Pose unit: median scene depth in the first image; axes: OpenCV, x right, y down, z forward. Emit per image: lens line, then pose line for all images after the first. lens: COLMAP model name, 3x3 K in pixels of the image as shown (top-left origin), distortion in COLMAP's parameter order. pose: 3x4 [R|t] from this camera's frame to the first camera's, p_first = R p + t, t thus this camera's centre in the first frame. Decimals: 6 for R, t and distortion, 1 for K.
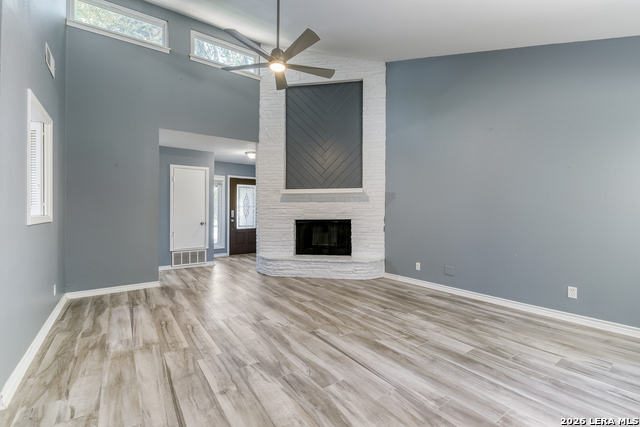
lens RADIAL K [[280.4, 0, 316.9], [0, 280.4, 209.8], [0, 0, 1]] dist [0.012381, -0.007801]
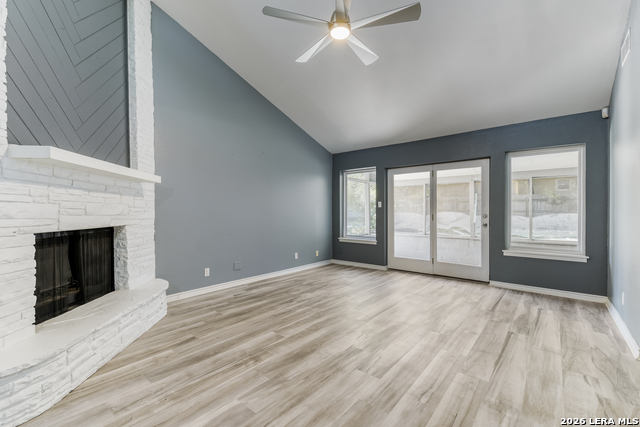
lens RADIAL K [[280.4, 0, 323.9], [0, 280.4, 218.3], [0, 0, 1]] dist [0.012381, -0.007801]
pose [[-0.271145, -0.016786, 0.962392, -0.875278], [-0.008386, 0.999851, 0.015077, 0.010543], [-0.962502, -0.003983, -0.271246, 1.230984]]
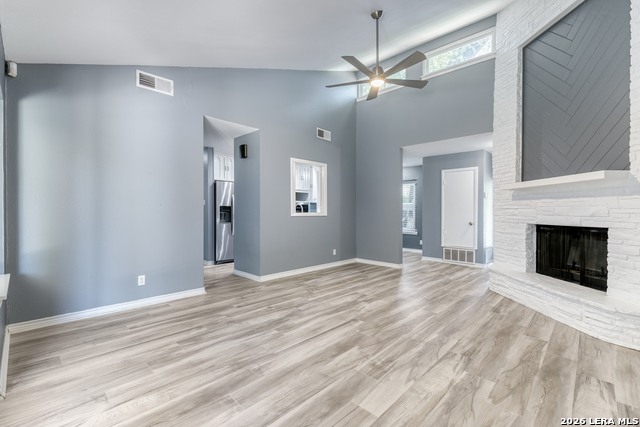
lens RADIAL K [[280.4, 0, 325.8], [0, 280.4, 208.8], [0, 0, 1]] dist [0.012381, -0.007801]
pose [[0.205624, -0.002530, -0.978628, 0.883973], [-0.003127, 0.999990, -0.003242, 0.000297], [0.978626, 0.003727, 0.205614, 0.551818]]
